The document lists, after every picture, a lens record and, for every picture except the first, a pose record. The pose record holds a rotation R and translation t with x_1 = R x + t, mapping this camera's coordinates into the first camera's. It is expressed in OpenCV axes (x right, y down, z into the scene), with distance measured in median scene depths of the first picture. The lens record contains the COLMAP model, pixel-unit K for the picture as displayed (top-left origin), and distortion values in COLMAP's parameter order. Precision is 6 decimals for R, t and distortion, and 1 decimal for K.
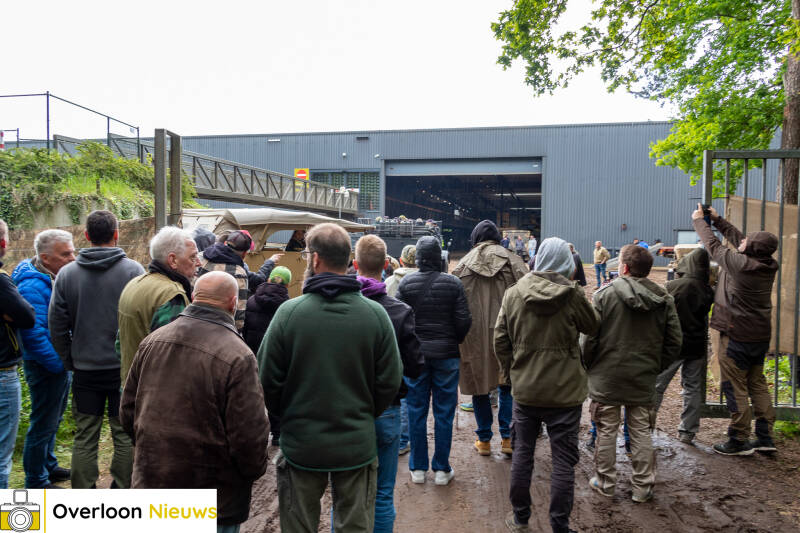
lens RADIAL K [[686.9, 0, 400.0], [0, 686.9, 266.5], [0, 0, 1]] dist [0.005097, -0.000704]
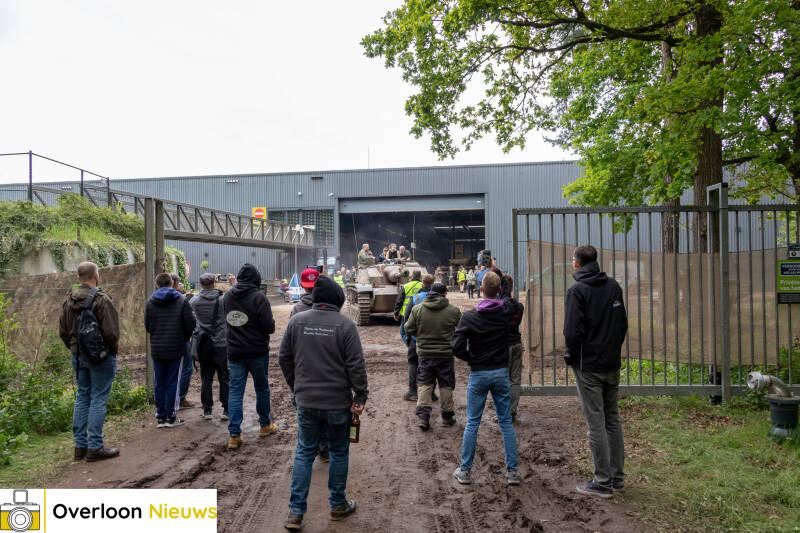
lens RADIAL K [[686.9, 0, 400.0], [0, 686.9, 266.5], [0, 0, 1]] dist [0.005097, -0.000704]
pose [[0.998125, -0.021659, 0.057250, 0.029864], [0.024350, 0.998611, -0.046722, 0.005228], [-0.056159, 0.048028, 0.997266, -0.169675]]
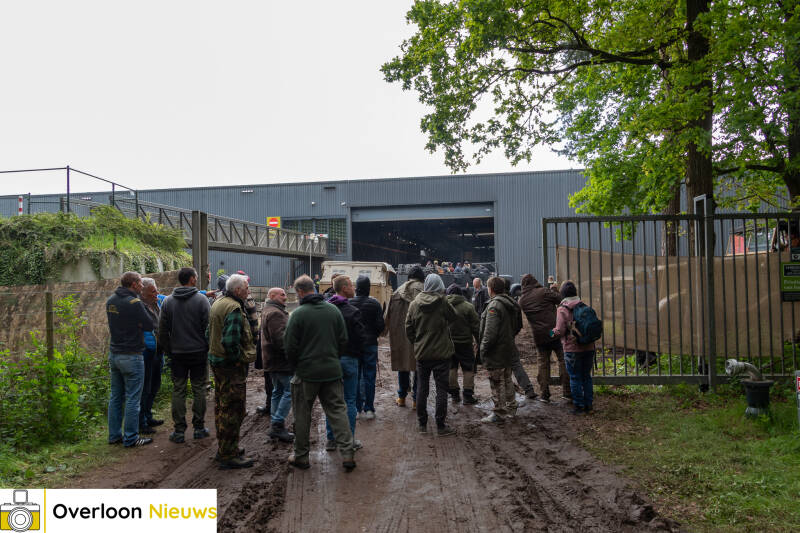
lens RADIAL K [[686.6, 0, 400.0], [0, 686.6, 266.5], [0, 0, 1]] dist [0.011582, 0.006623]
pose [[0.998660, -0.026846, 0.044247, 0.015465], [0.029428, 0.997838, -0.058770, 0.012355], [-0.042574, 0.059993, 0.997290, -0.242624]]
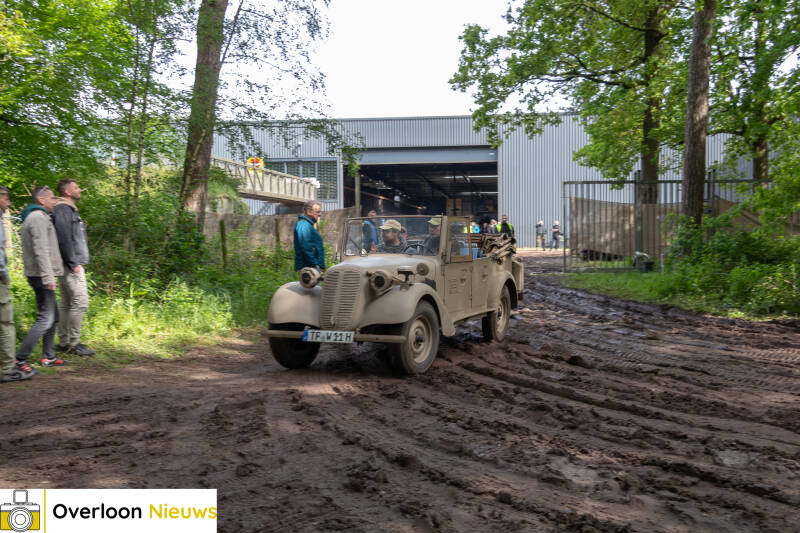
lens RADIAL K [[985.8, 0, 400.0], [0, 985.8, 266.5], [0, 0, 1]] dist [-0.000715, -0.002131]
pose [[0.994636, -0.024164, 0.100576, -0.256381], [0.025064, 0.999656, -0.007698, 0.085156], [-0.100355, 0.010177, 0.994900, -1.276787]]
